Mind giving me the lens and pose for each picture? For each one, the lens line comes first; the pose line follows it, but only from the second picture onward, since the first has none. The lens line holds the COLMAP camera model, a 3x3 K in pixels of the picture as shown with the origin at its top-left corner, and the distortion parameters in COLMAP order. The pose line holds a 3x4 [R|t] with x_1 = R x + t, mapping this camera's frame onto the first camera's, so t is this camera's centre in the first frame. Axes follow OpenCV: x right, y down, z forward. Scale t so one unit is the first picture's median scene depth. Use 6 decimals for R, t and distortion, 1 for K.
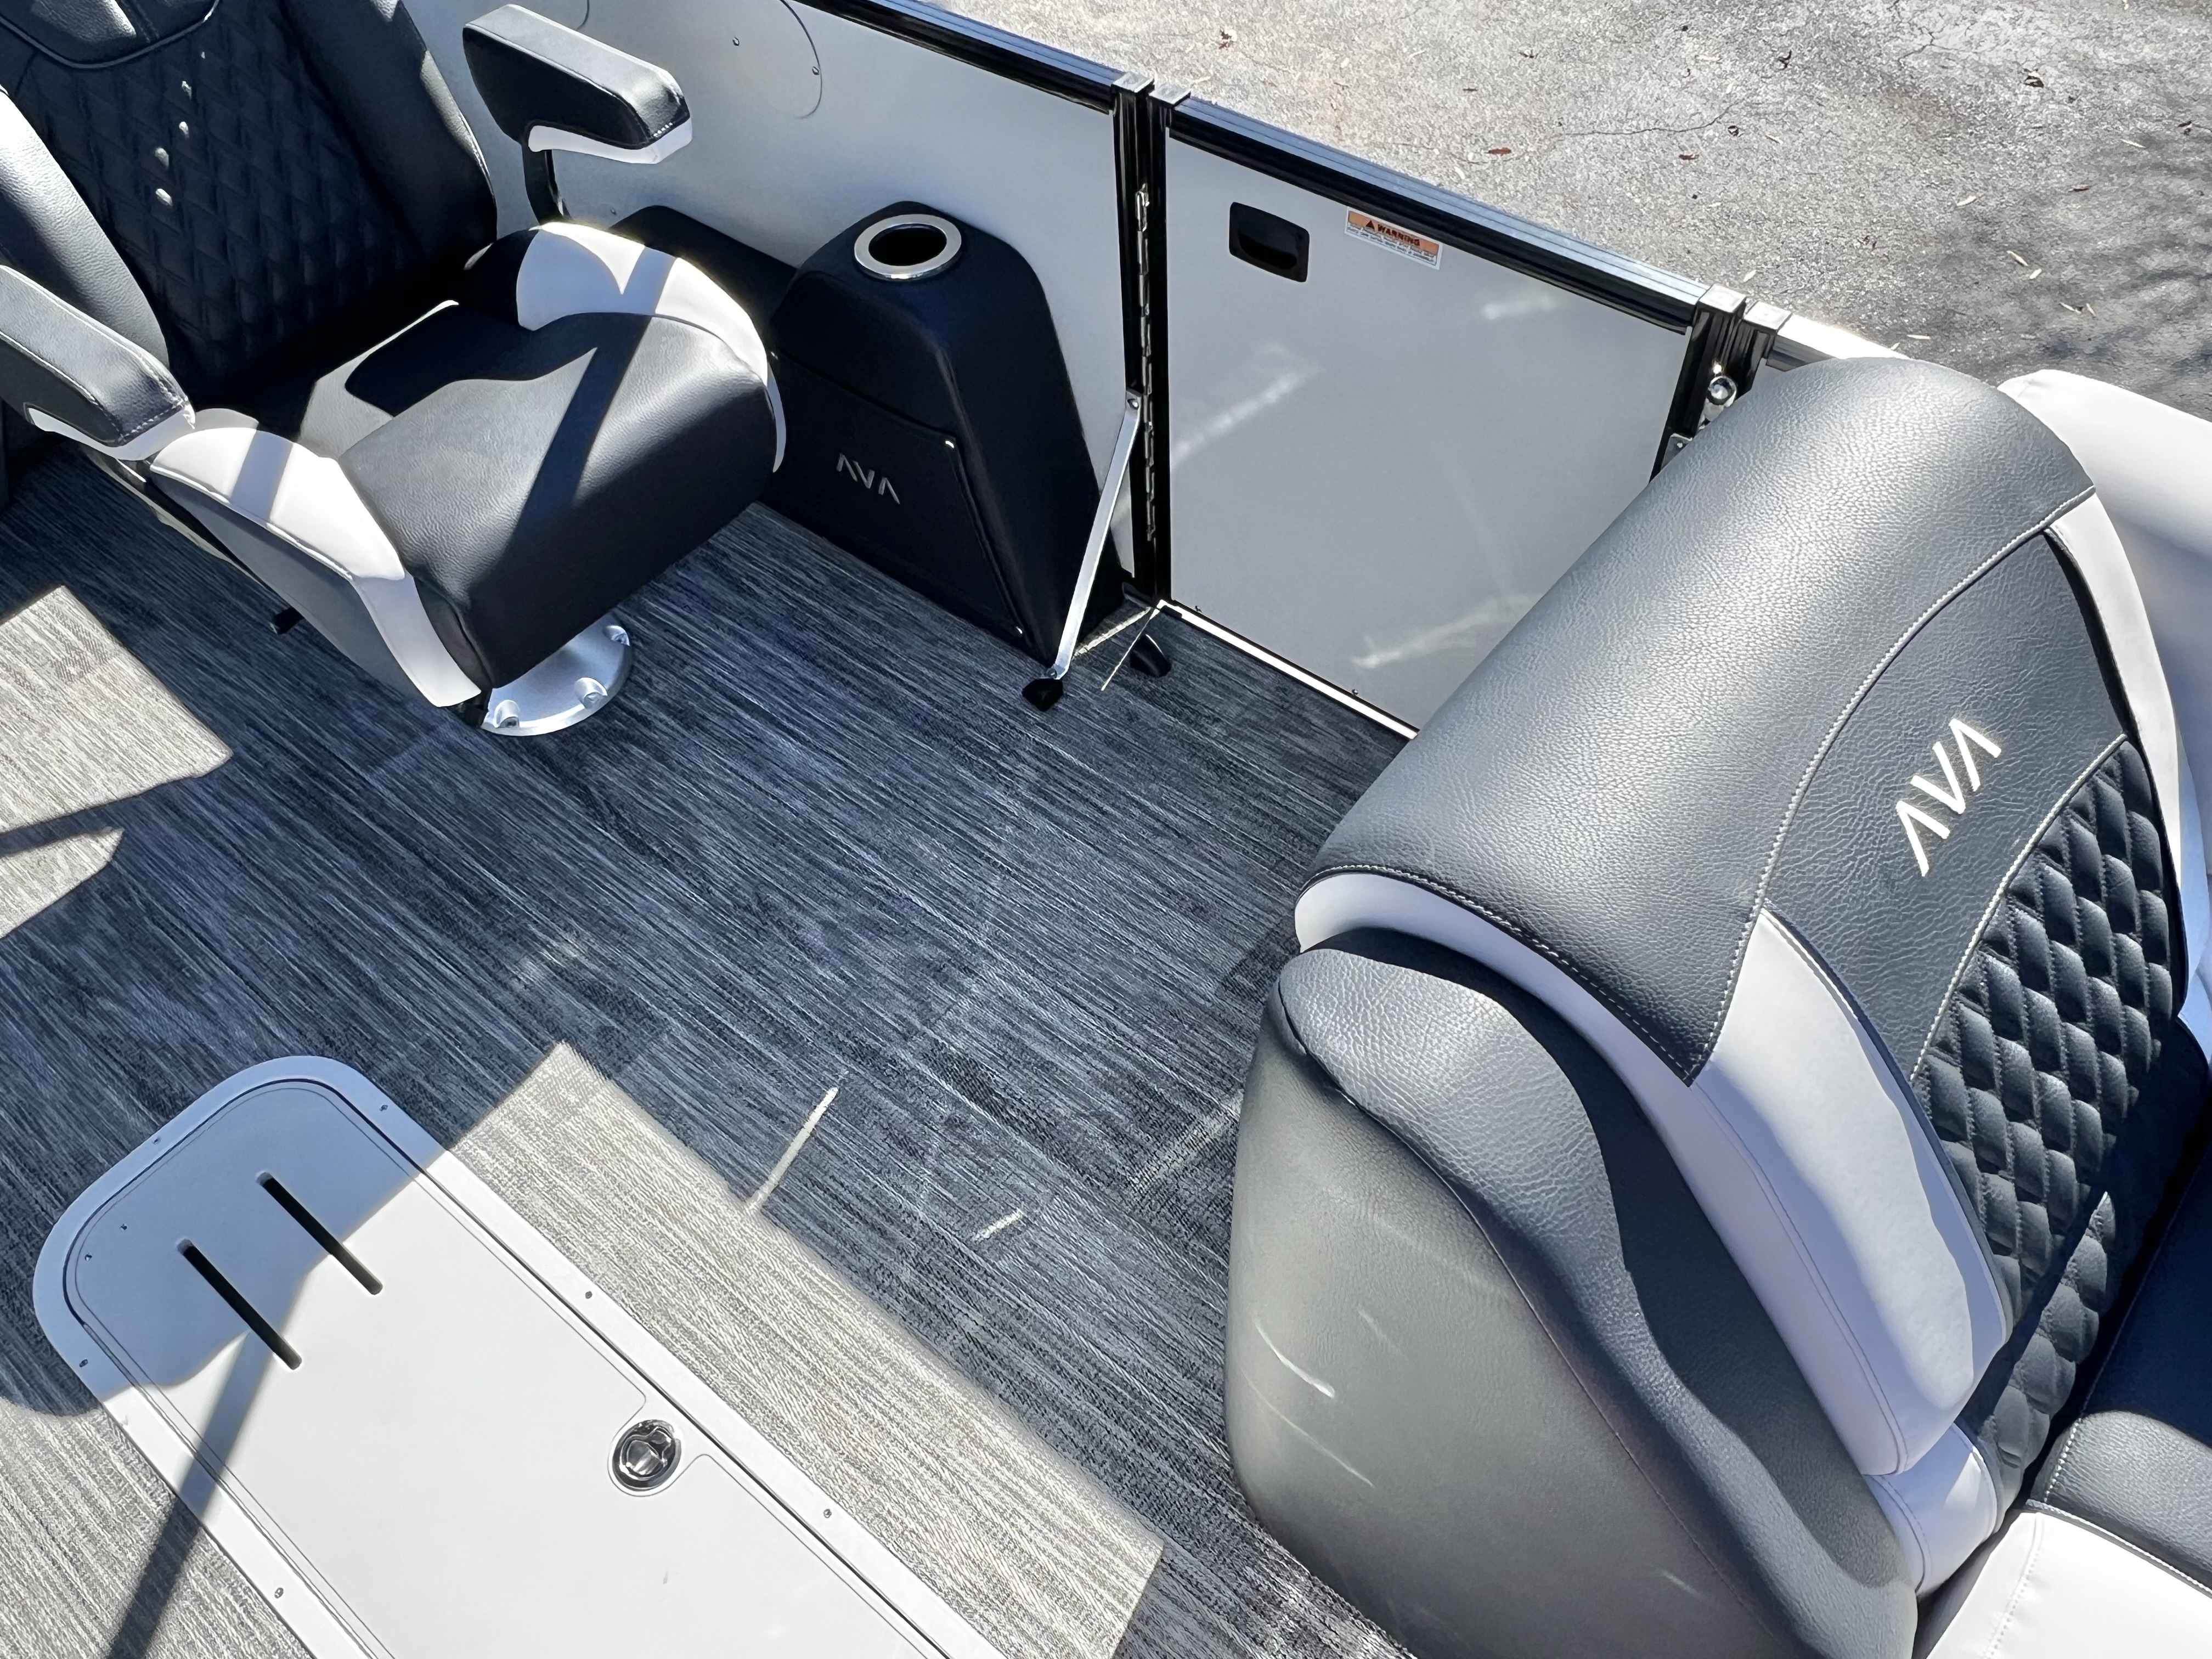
lens RADIAL K [[1645.3, 0, 1097.2], [0, 1645.3, 840.3], [0, 0, 1]] dist [0.004386, -0.010757]
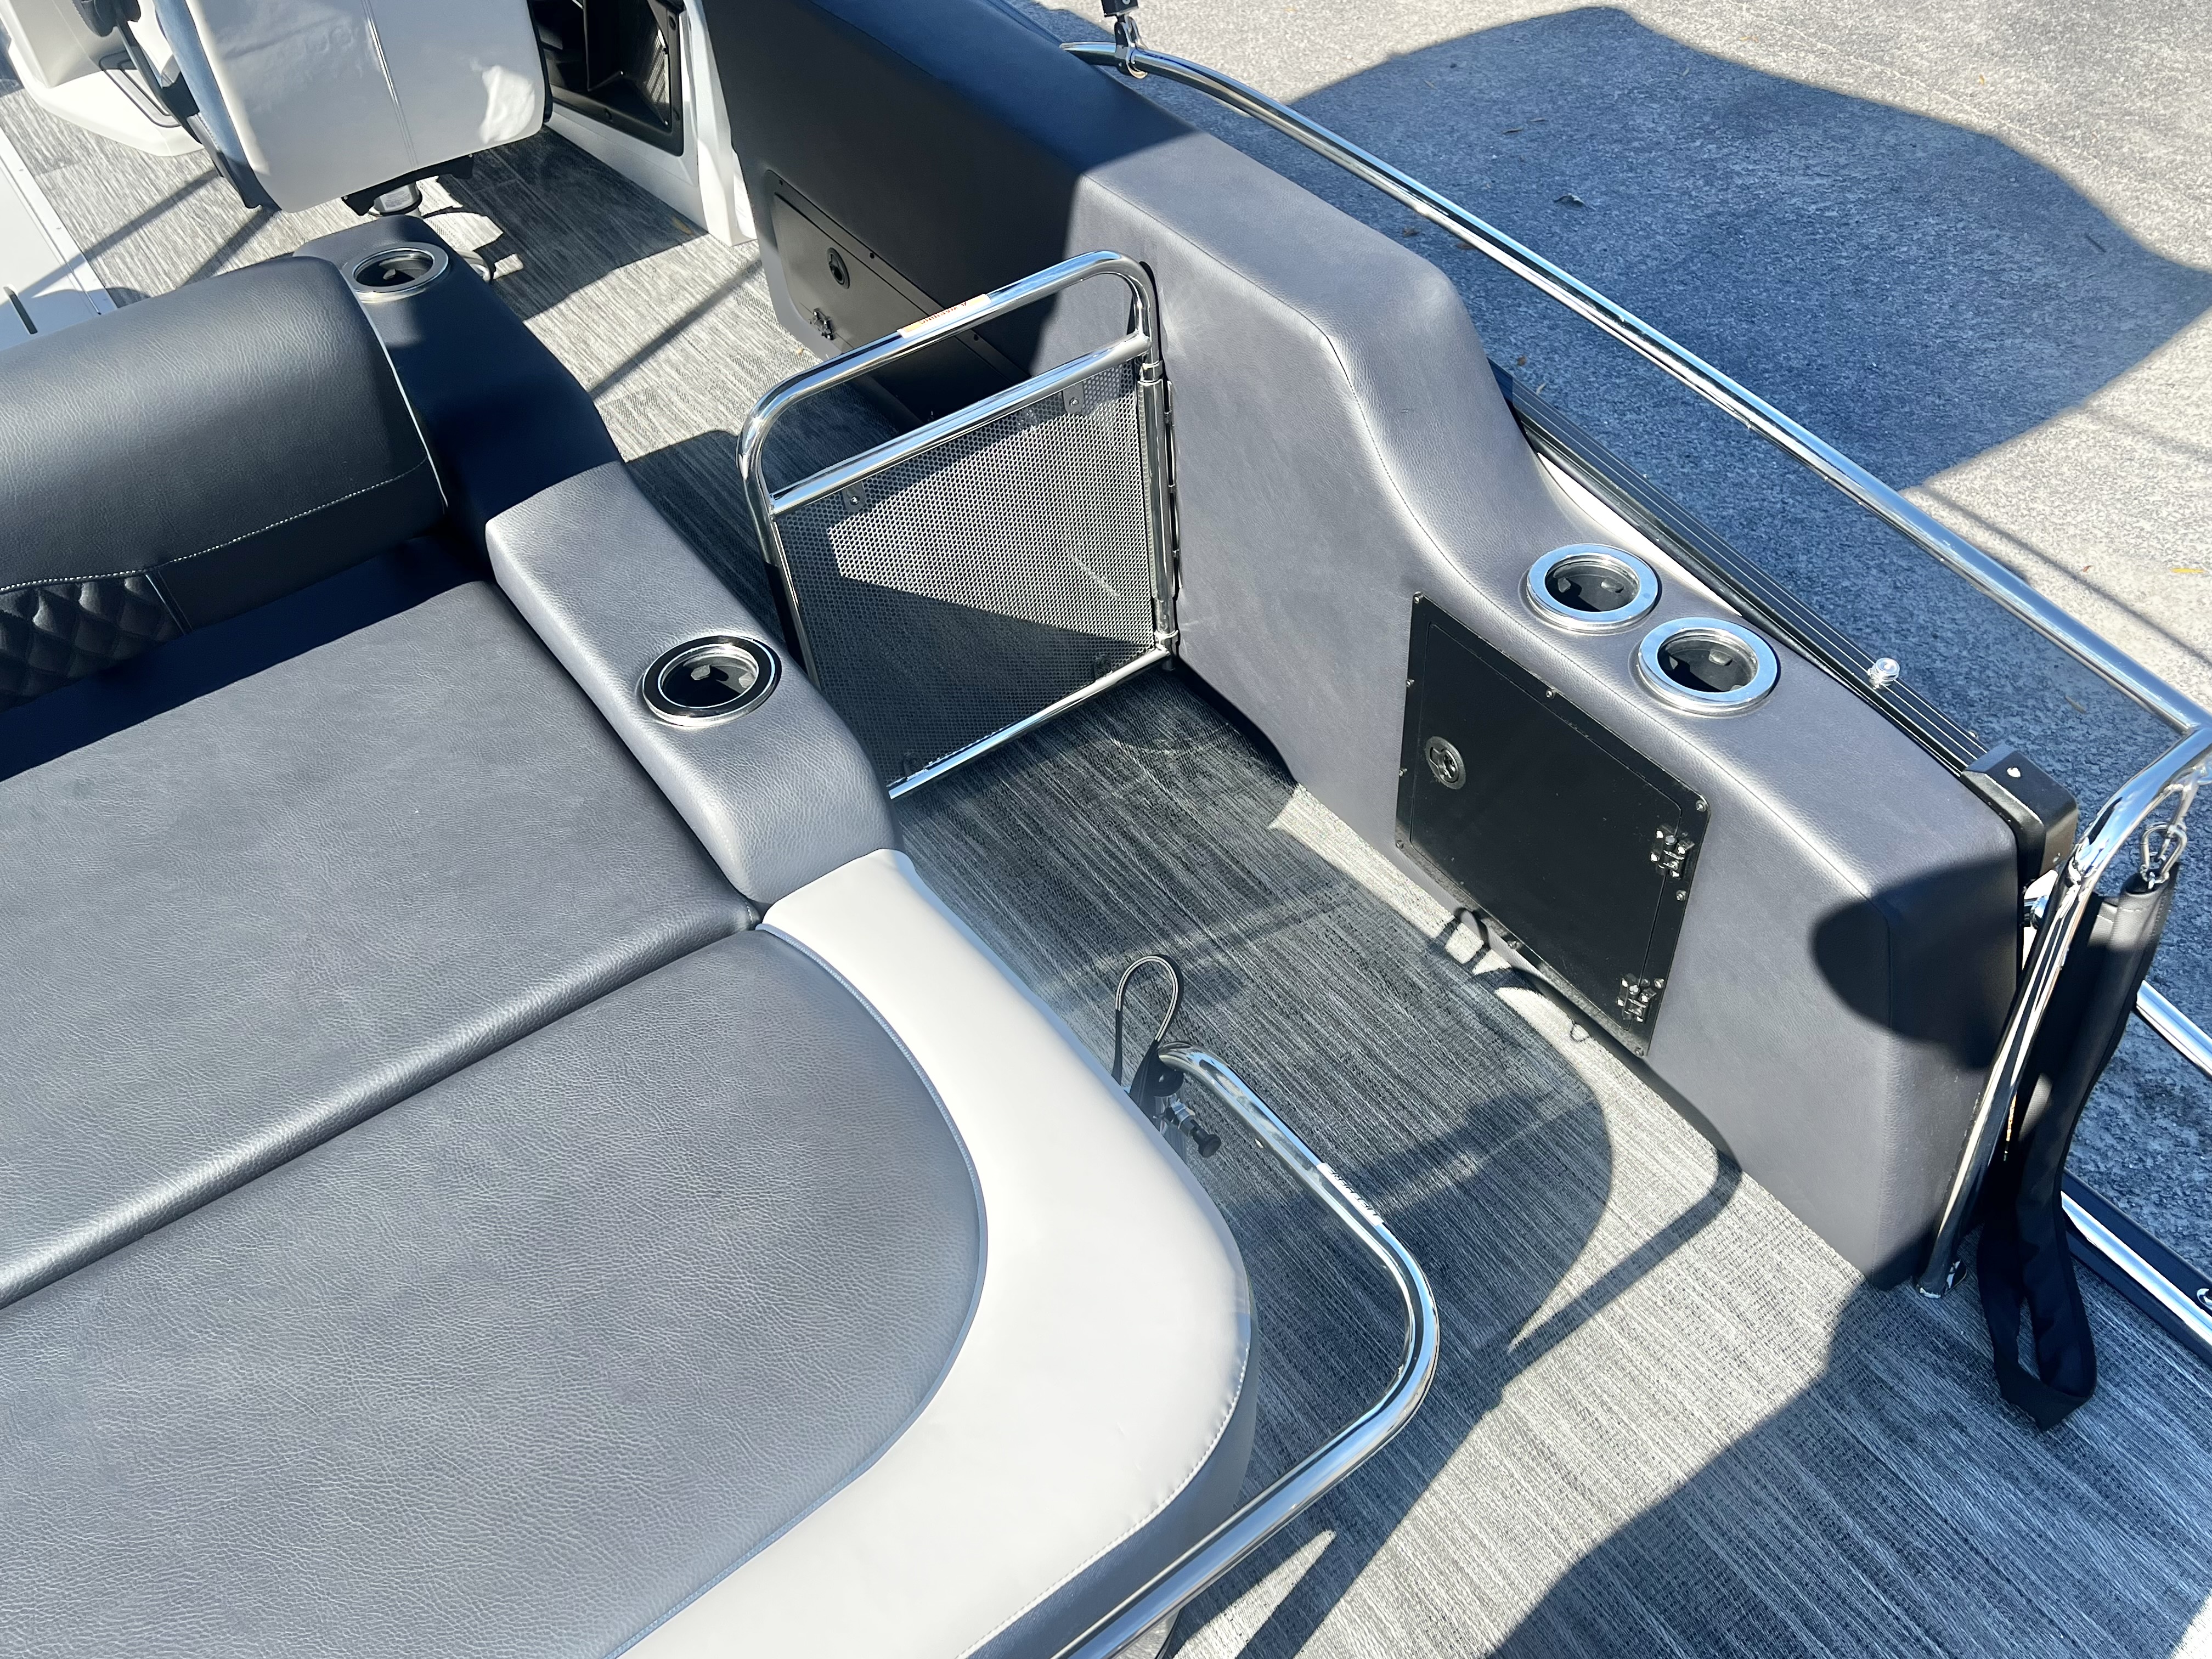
lens RADIAL K [[1811.3, 0, 1112.1], [0, 1811.3, 823.5], [0, 0, 1]] dist [0.077137, -0.093613]
pose [[-0.960201, -0.129422, 0.247516, -1.859831], [0.263226, -0.122925, 0.956871, -1.162943], [-0.093414, 0.983941, 0.152100, 0.943192]]
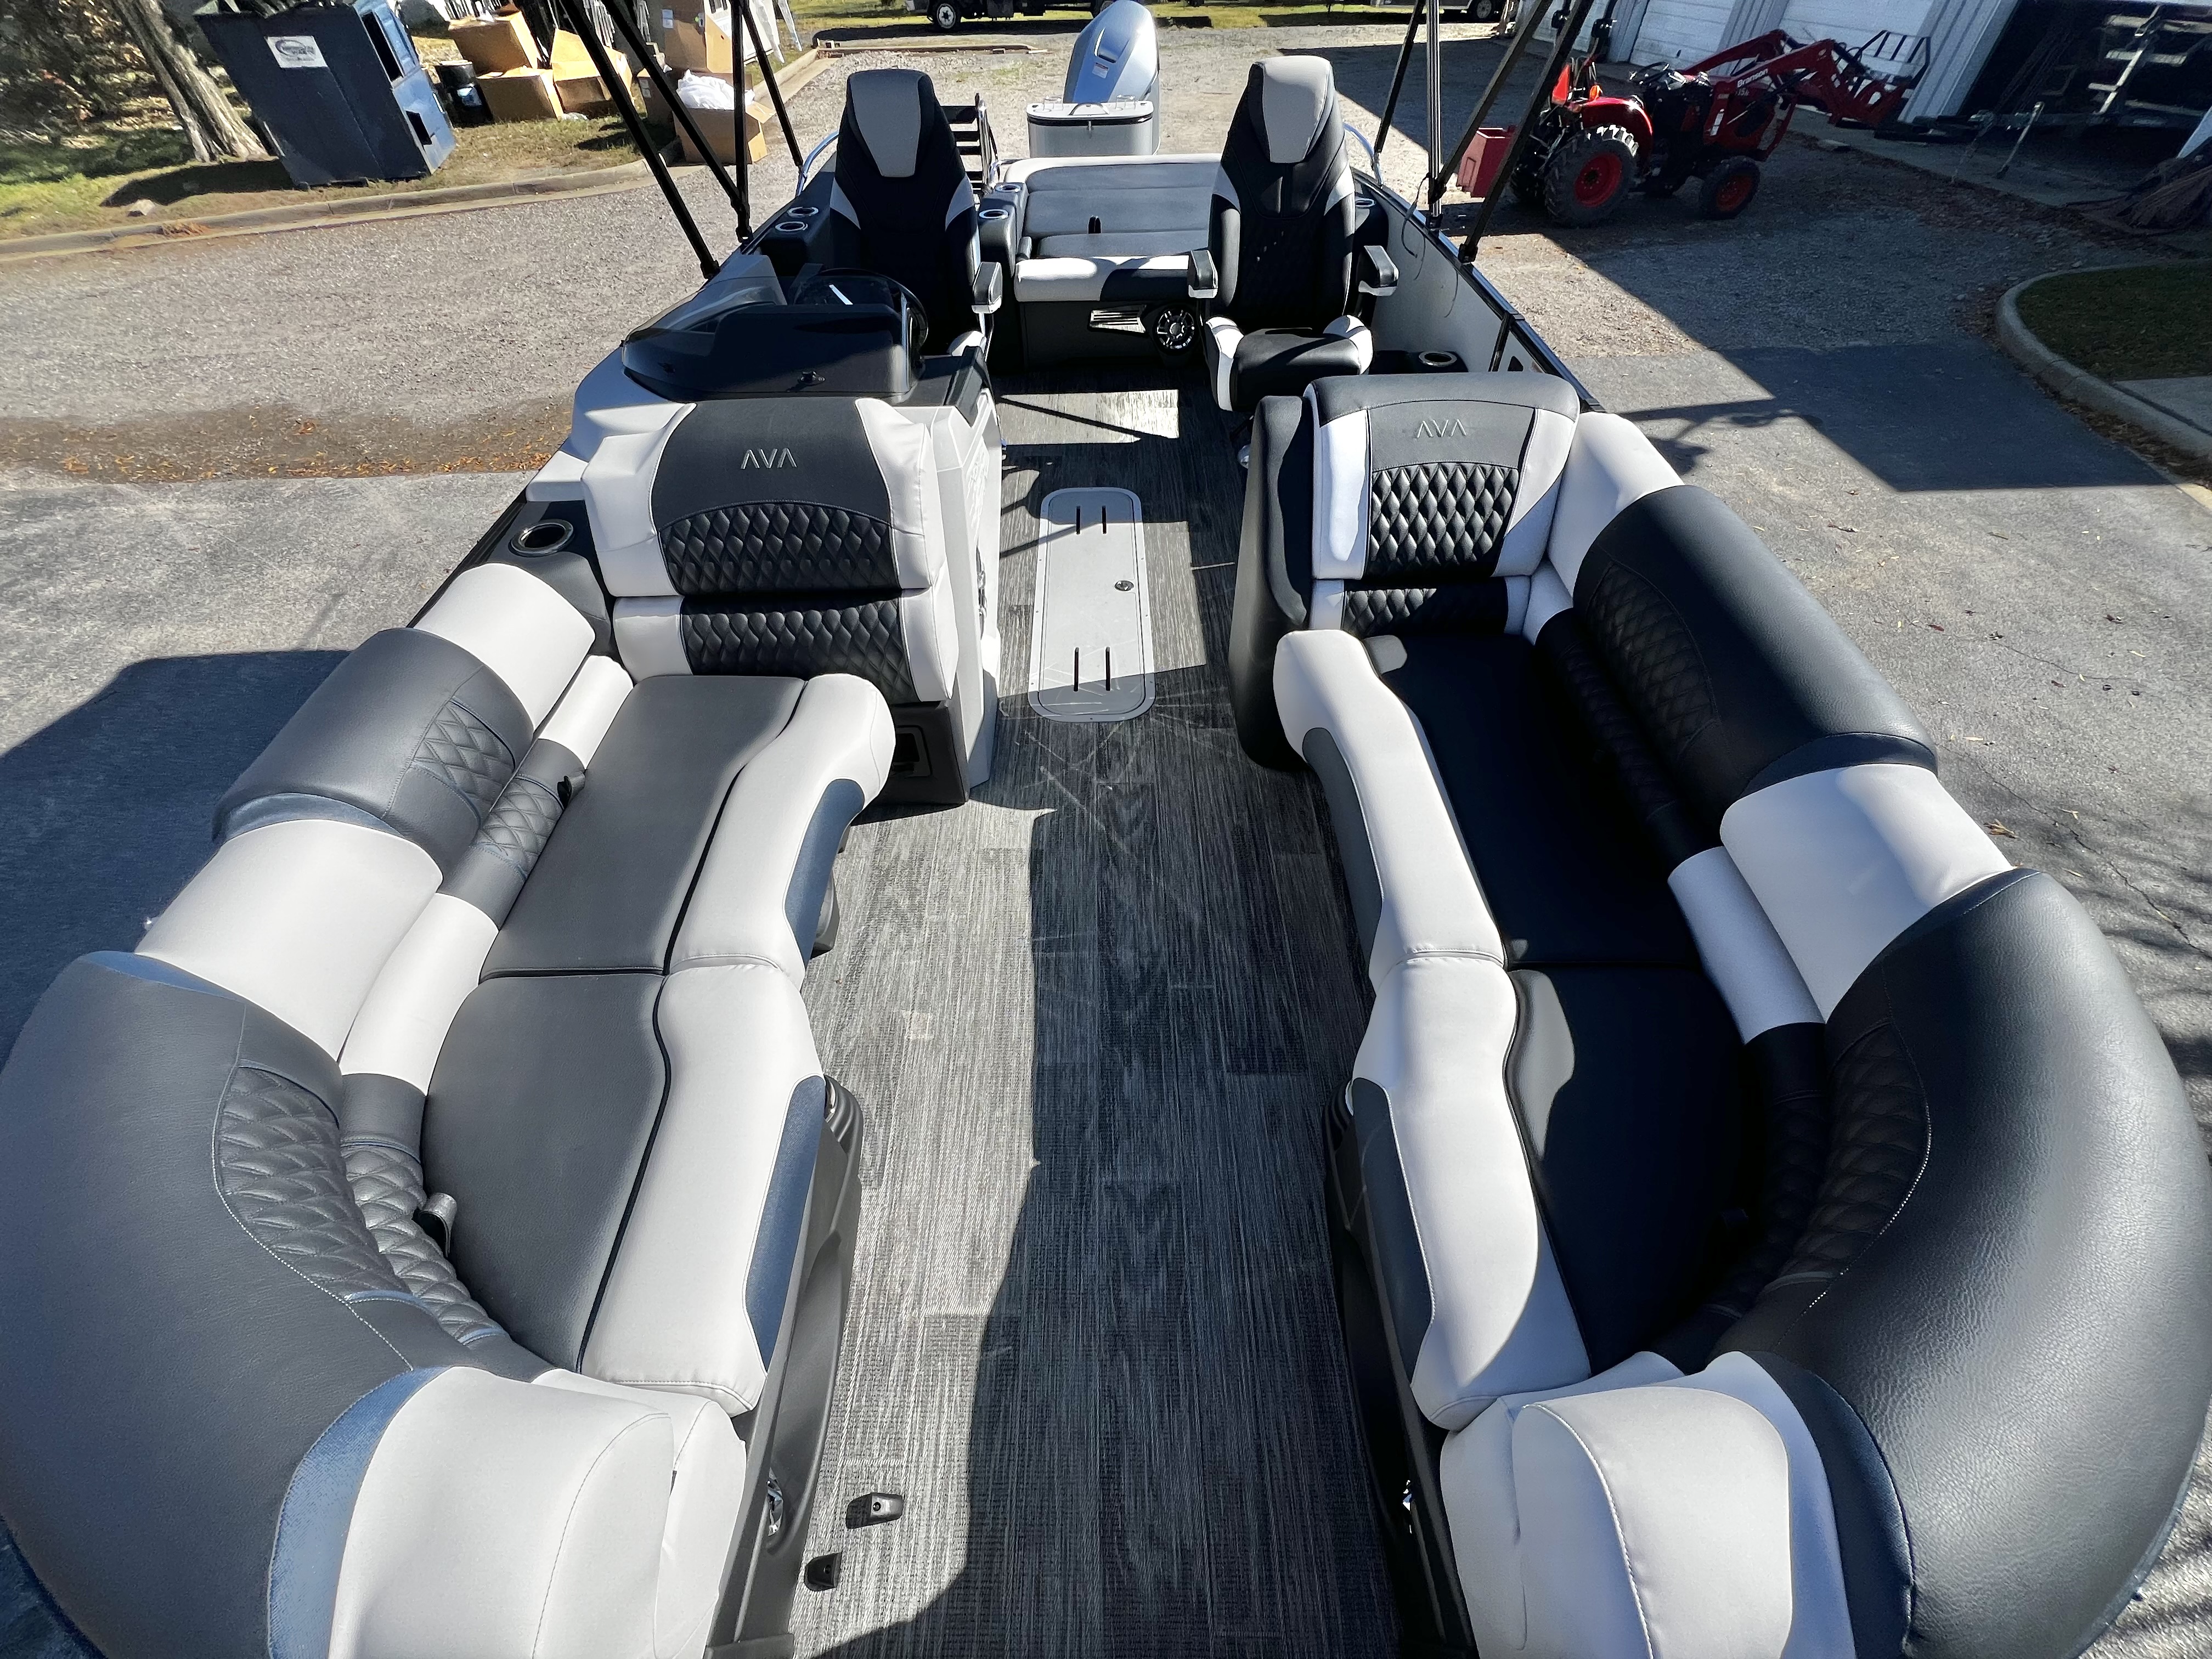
lens RADIAL K [[884.3, 0, 1106.2], [0, 884.3, 831.8], [0, 0, 1]] dist [-0.000517, -0.000261]
pose [[0.643295, 0.594468, -0.482472, 0.738390], [-0.610613, 0.778524, 0.145093, 0.413743], [0.461869, 0.201266, 0.863811, -0.450516]]
